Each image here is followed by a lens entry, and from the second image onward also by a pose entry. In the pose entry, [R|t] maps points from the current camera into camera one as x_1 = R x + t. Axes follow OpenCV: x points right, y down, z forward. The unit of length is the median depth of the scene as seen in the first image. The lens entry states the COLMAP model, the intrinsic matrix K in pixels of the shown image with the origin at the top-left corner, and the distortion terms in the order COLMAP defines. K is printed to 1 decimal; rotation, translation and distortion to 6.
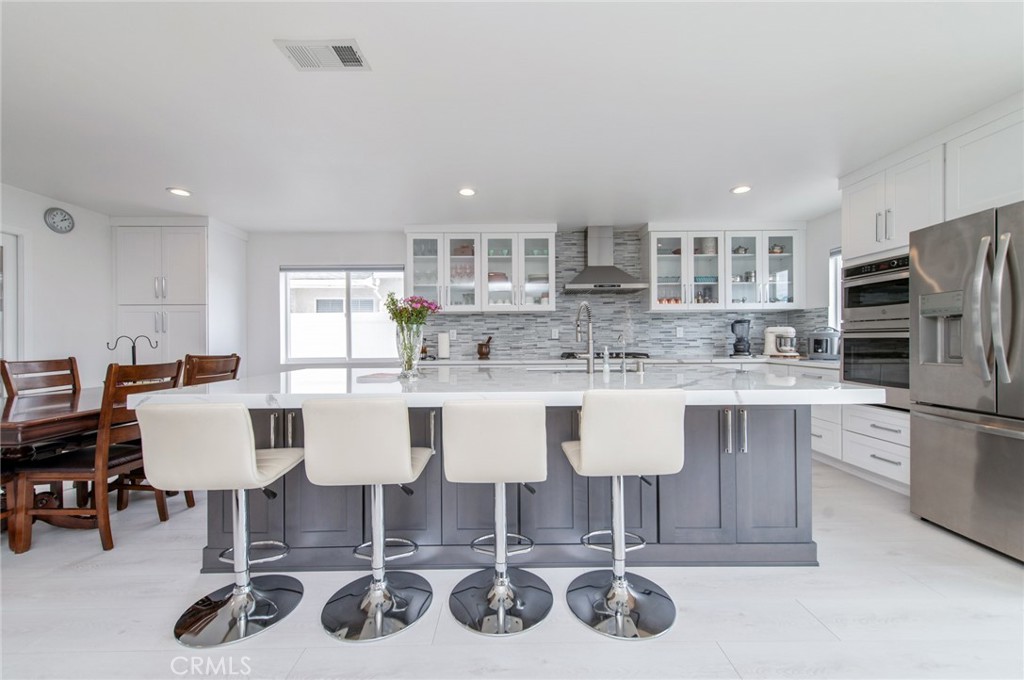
lens RADIAL K [[405.3, 0, 509.4], [0, 405.3, 342.4], [0, 0, 1]] dist [0.012766, -0.001588]
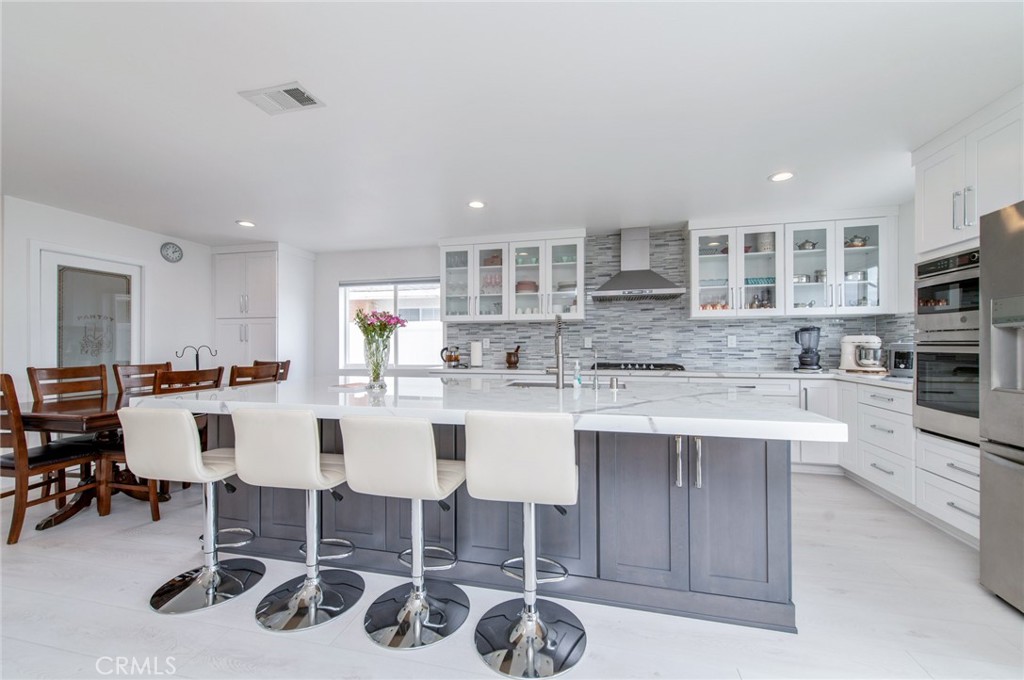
lens RADIAL K [[405.3, 0, 509.4], [0, 405.3, 345.9], [0, 0, 1]] dist [0.012766, -0.001588]
pose [[0.971564, 0.004733, -0.236731, 0.191755], [-0.005270, 0.999985, -0.001635, -0.013618], [0.236720, 0.002836, 0.971574, 0.030083]]
